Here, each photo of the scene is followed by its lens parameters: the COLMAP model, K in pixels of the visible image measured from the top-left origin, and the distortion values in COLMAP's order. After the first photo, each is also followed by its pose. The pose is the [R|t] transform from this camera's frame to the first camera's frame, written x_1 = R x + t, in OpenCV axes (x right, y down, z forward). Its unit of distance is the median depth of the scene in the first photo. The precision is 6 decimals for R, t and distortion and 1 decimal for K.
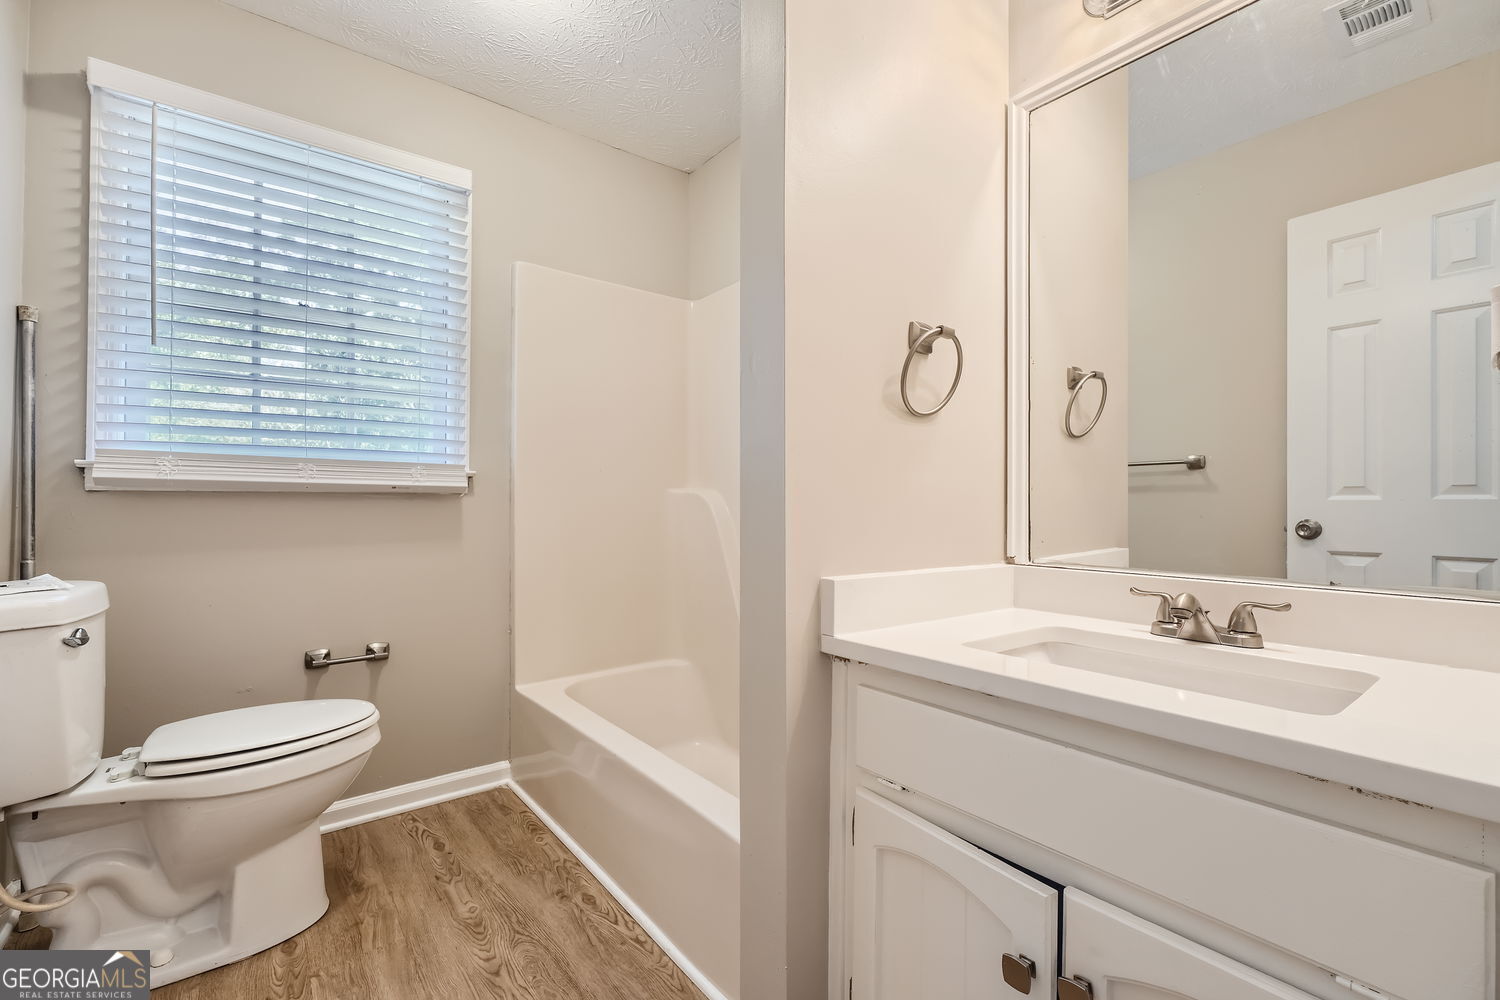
lens RADIAL K [[655.8, 0, 750.7], [0, 655.8, 502.1], [0, 0, 1]] dist [-0.000550, -0.000073]
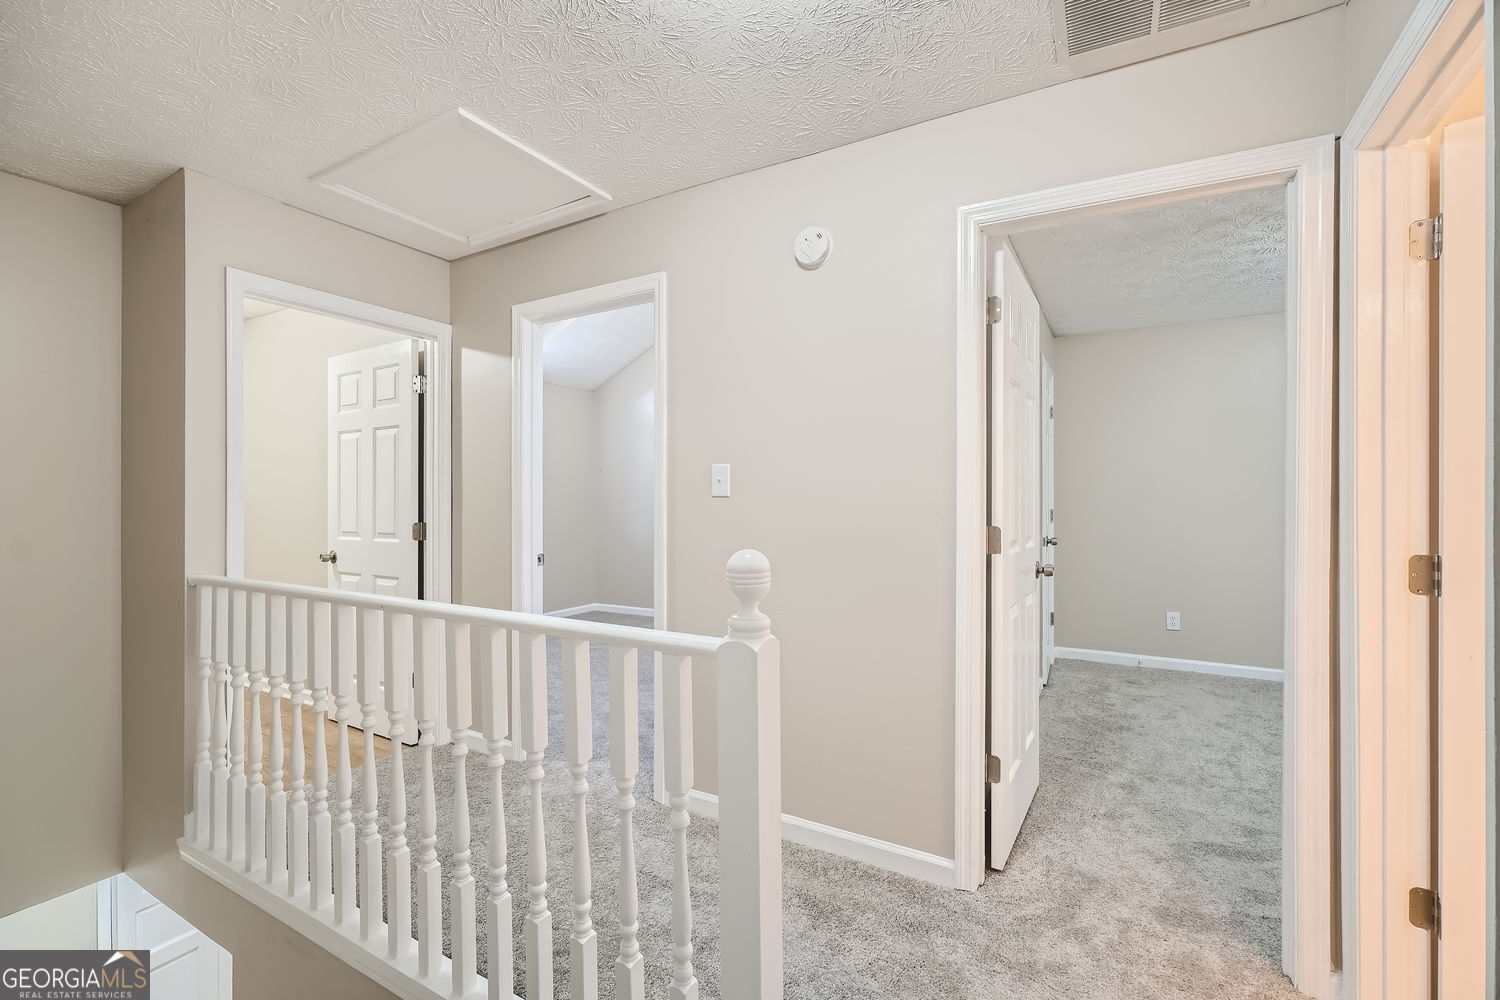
lens RADIAL K [[655.8, 0, 746.9], [0, 655.8, 505.3], [0, 0, 1]] dist [-0.000550, -0.000073]
pose [[0.929364, 0.002847, 0.369155, 1.231376], [-0.004368, 0.999985, 0.003285, -0.097798], [-0.369140, -0.004665, 0.929362, -0.853287]]
